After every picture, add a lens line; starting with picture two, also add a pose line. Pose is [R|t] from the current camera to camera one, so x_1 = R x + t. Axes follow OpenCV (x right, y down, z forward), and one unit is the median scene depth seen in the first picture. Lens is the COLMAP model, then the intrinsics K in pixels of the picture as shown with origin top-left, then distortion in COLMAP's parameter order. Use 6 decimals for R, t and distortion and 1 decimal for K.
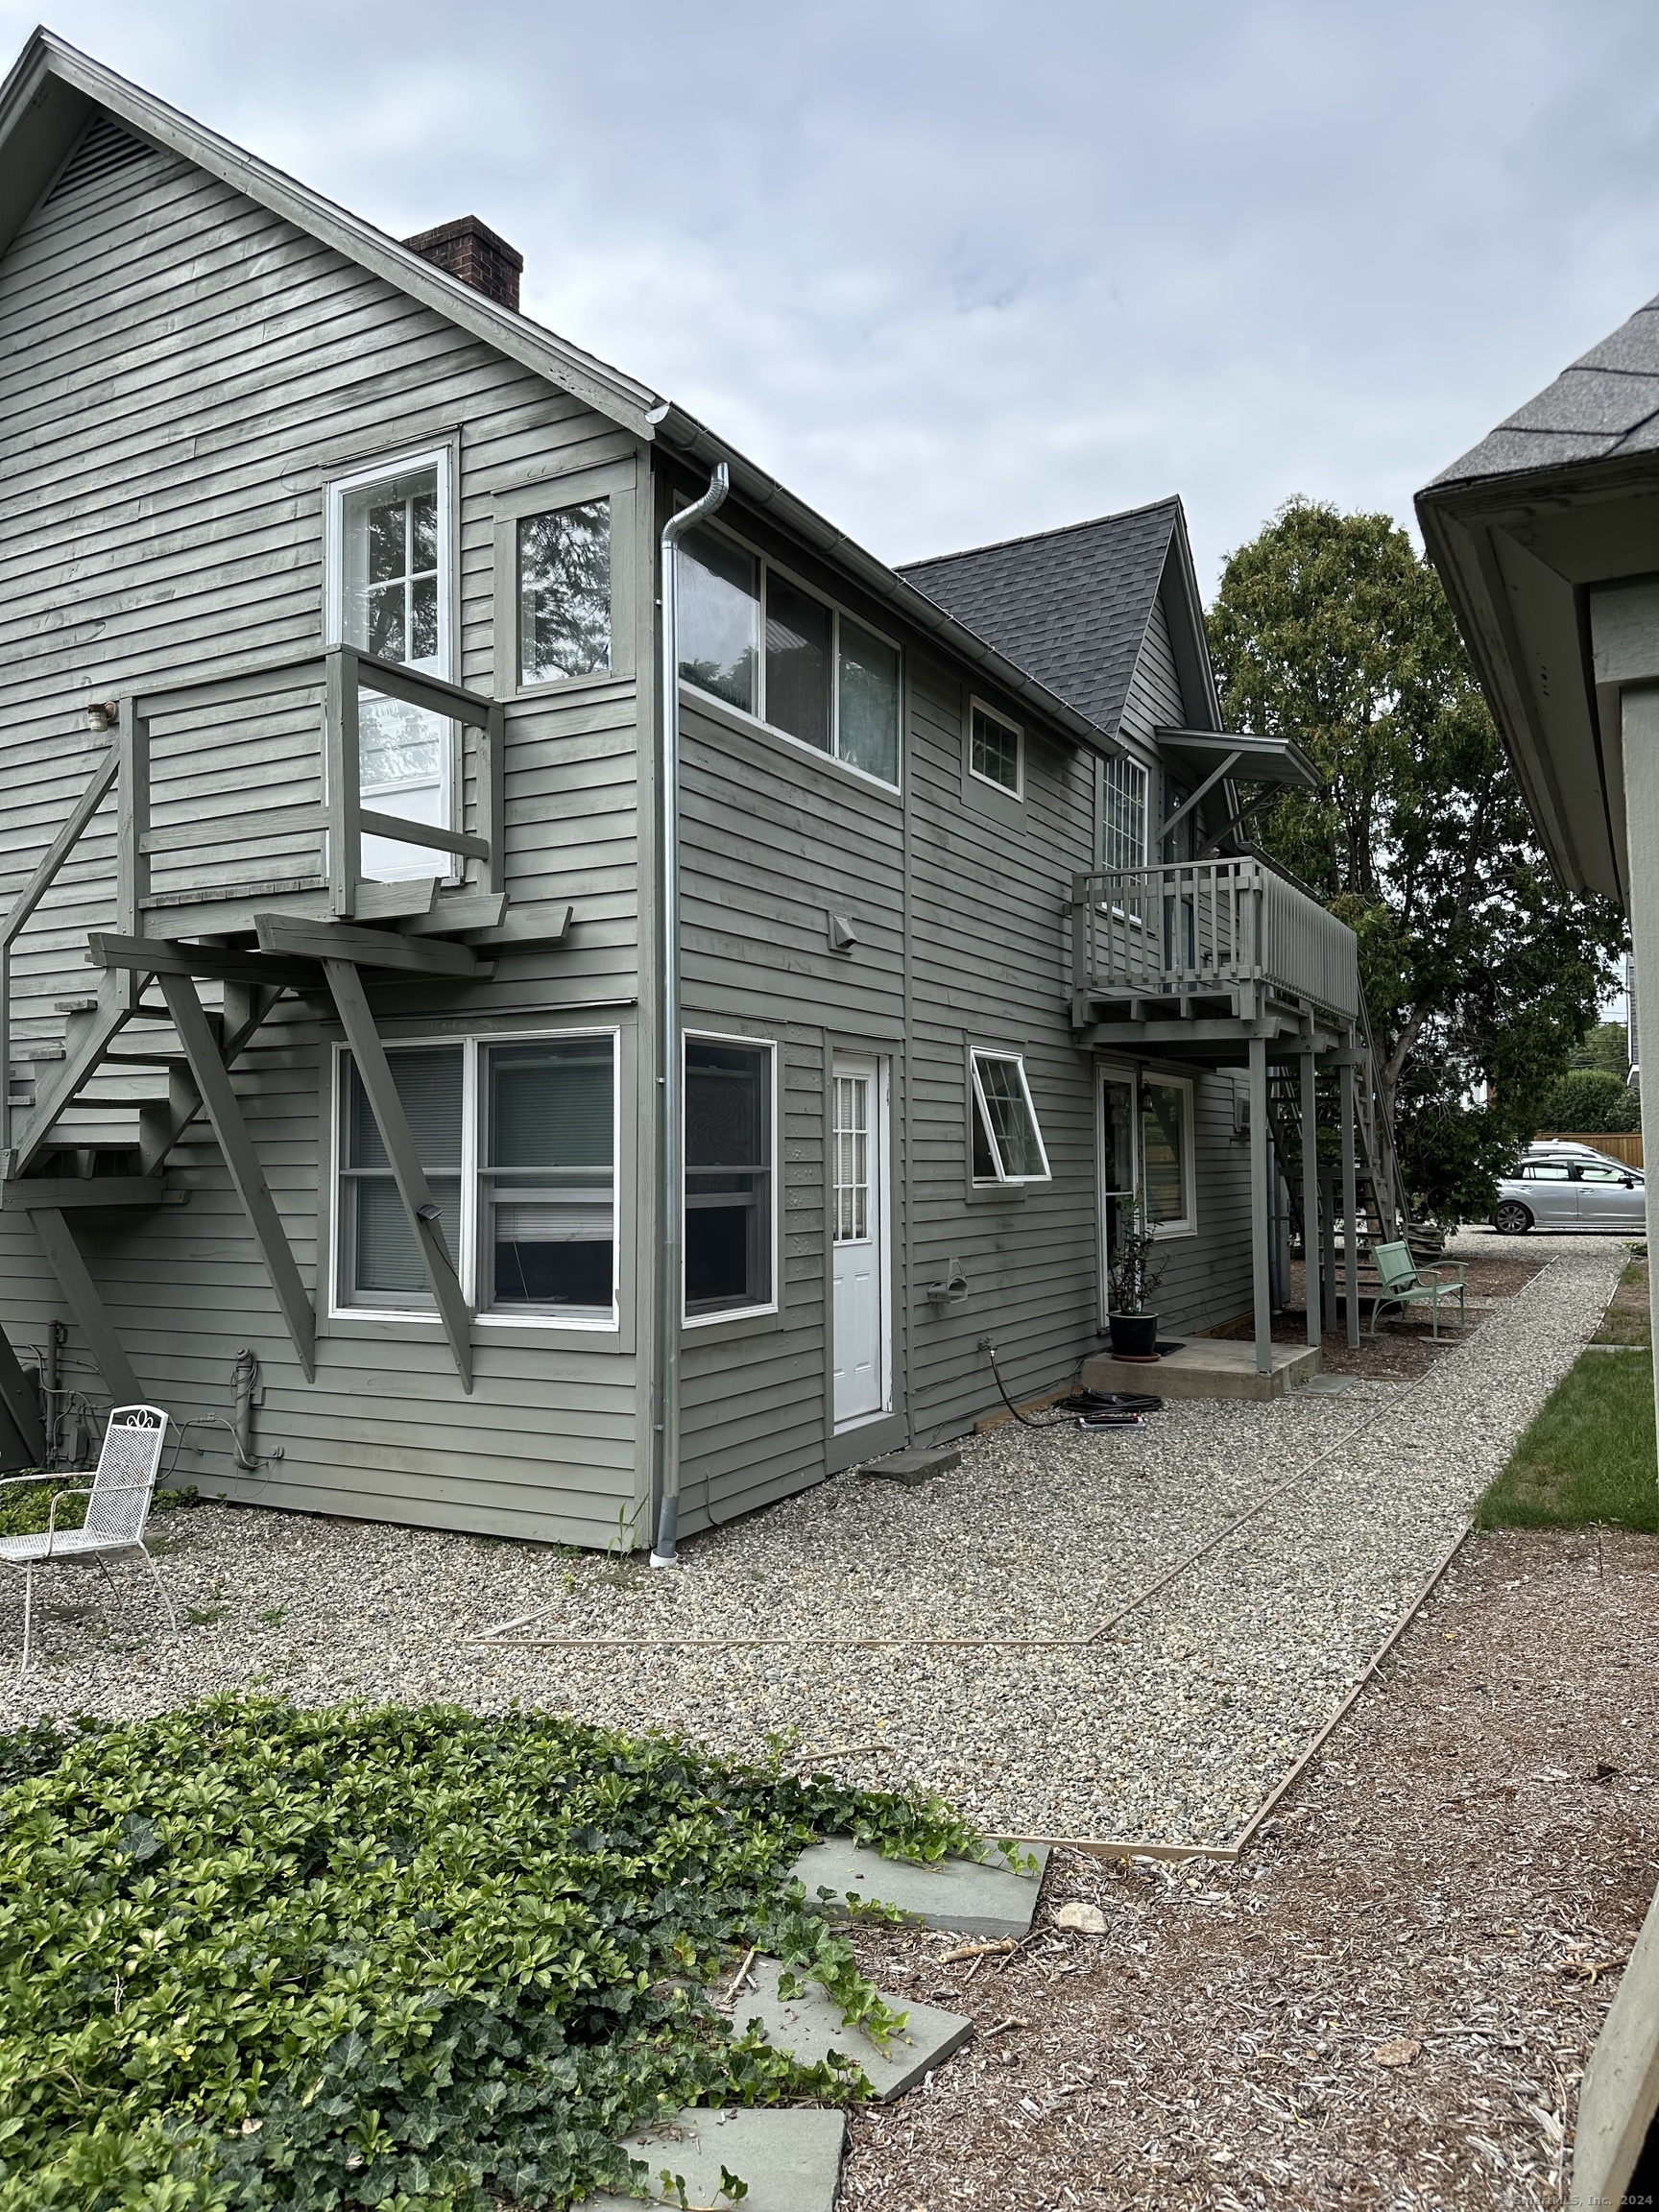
lens RADIAL K [[1545.3, 0, 828.7], [0, 1545.3, 1102.4], [0, 0, 1]] dist [0.011943, -0.003513]
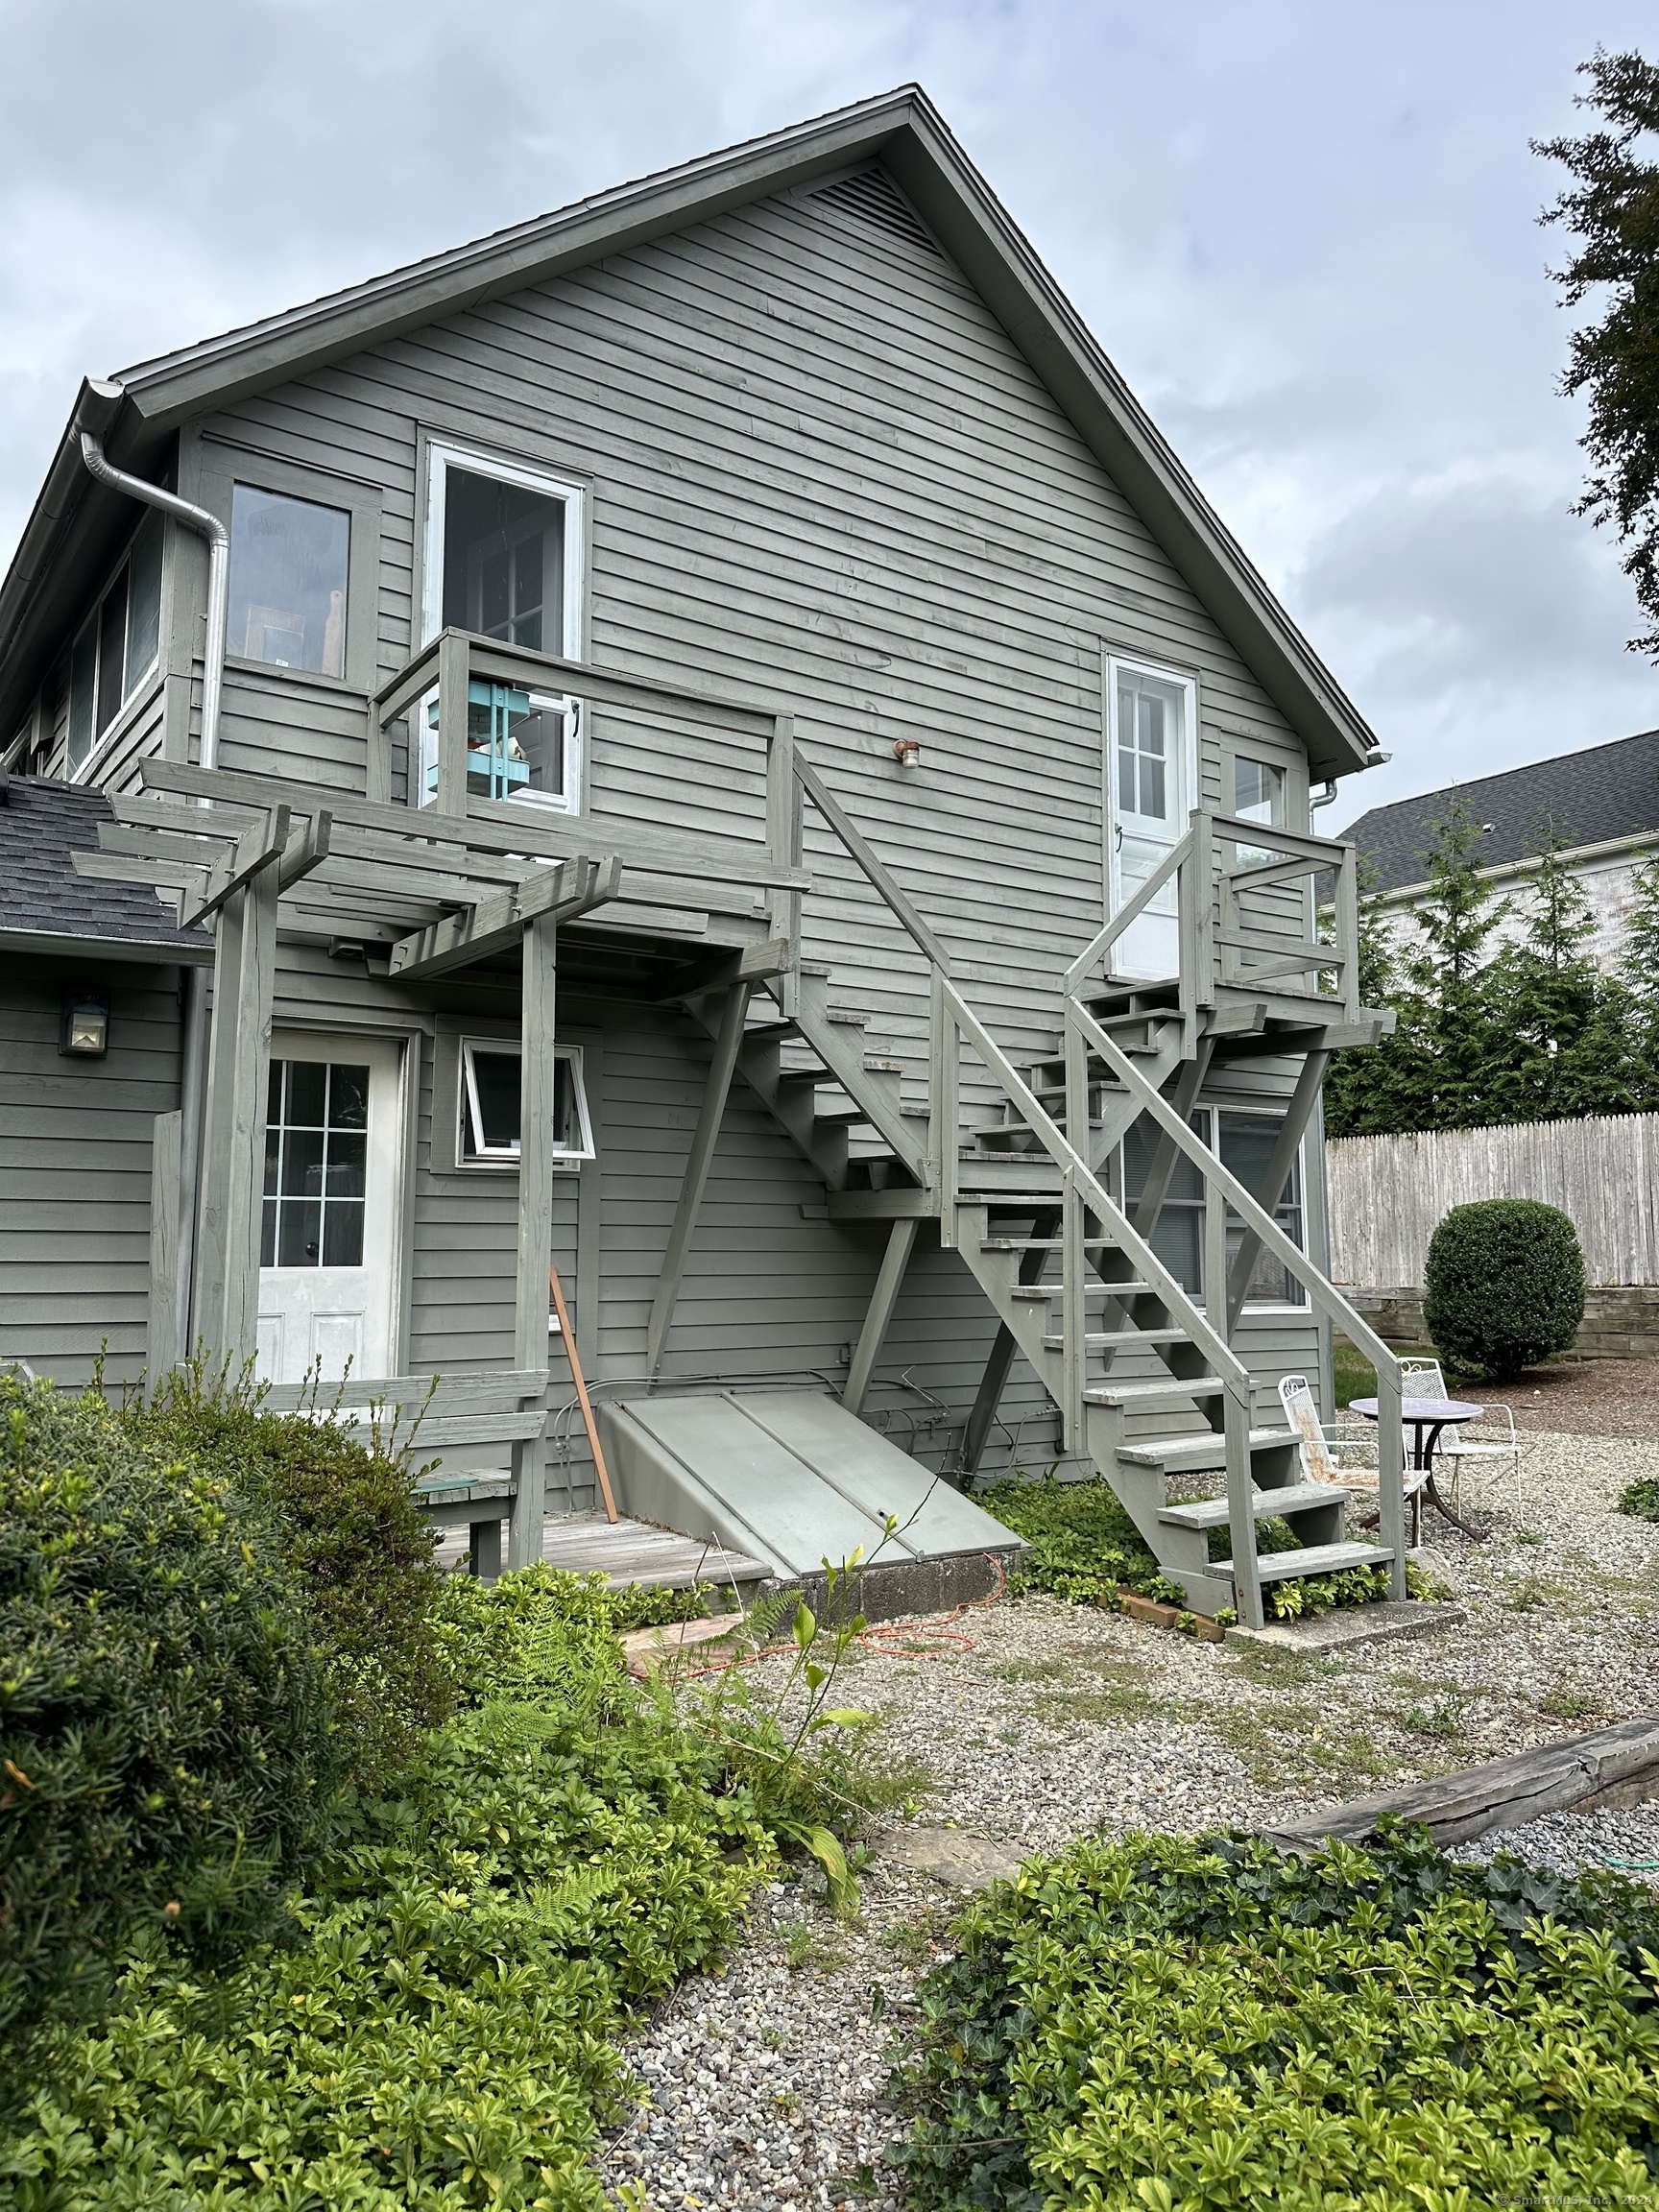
lens RADIAL K [[1545.3, 0, 829.3], [0, 1545.3, 1108.0], [0, 0, 1]] dist [0.011943, -0.003513]
pose [[0.450093, 0.071579, 0.890108, -1.417890], [-0.062793, 0.996852, -0.048410, 0.043223], [-0.890771, -0.034104, 0.453171, 0.572024]]
